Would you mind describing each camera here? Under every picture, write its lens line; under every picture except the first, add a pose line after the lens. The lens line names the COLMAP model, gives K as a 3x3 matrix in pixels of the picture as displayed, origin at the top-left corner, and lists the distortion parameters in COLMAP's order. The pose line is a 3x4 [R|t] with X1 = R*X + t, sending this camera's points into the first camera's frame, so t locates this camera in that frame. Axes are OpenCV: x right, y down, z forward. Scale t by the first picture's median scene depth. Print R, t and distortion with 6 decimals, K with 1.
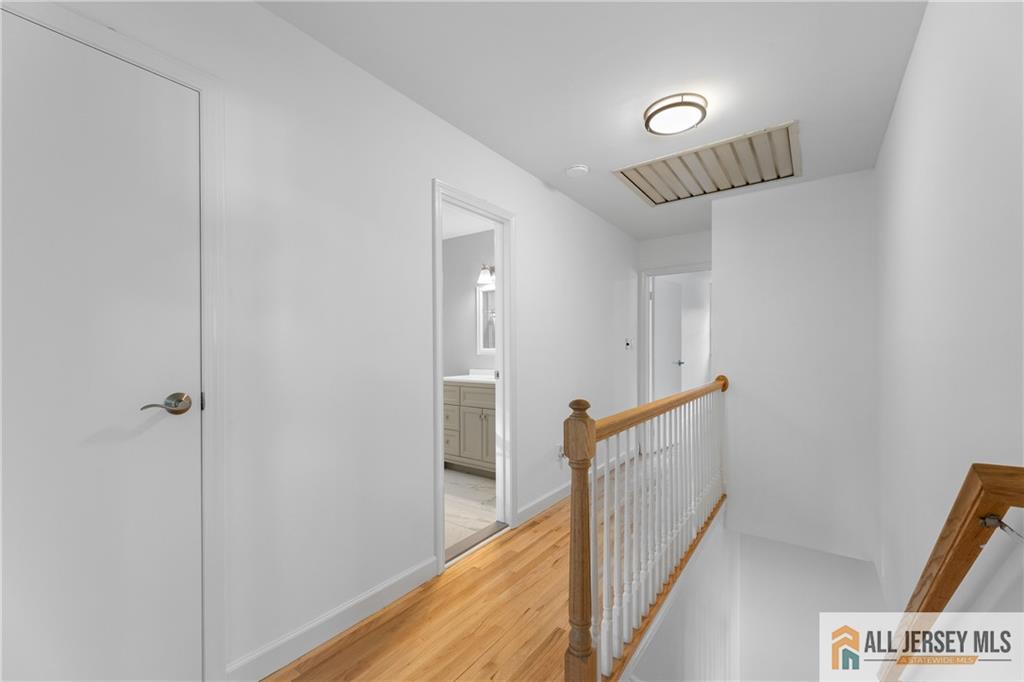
lens RADIAL K [[415.3, 0, 510.7], [0, 415.3, 345.6], [0, 0, 1]] dist [-0.001742, -0.000088]
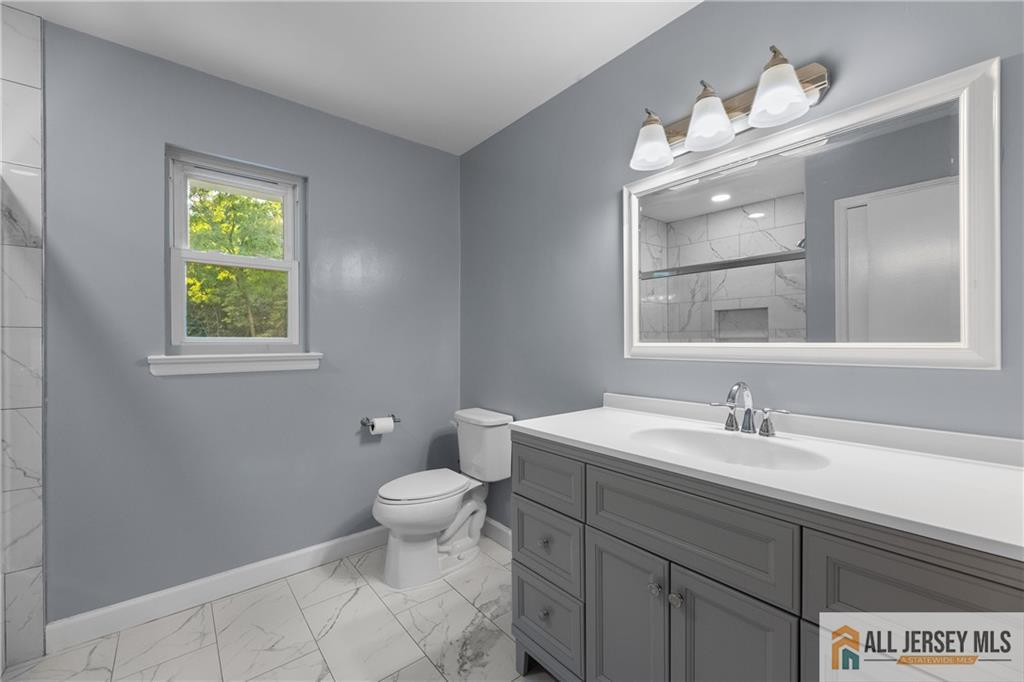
lens RADIAL K [[415.3, 0, 514.9], [0, 415.3, 340.5], [0, 0, 1]] dist [-0.001742, -0.000088]
pose [[0.968238, 0.002733, -0.250015, -0.086753], [-0.000928, 0.999973, 0.007336, 0.002424], [0.250028, -0.006871, 0.968214, 0.619593]]
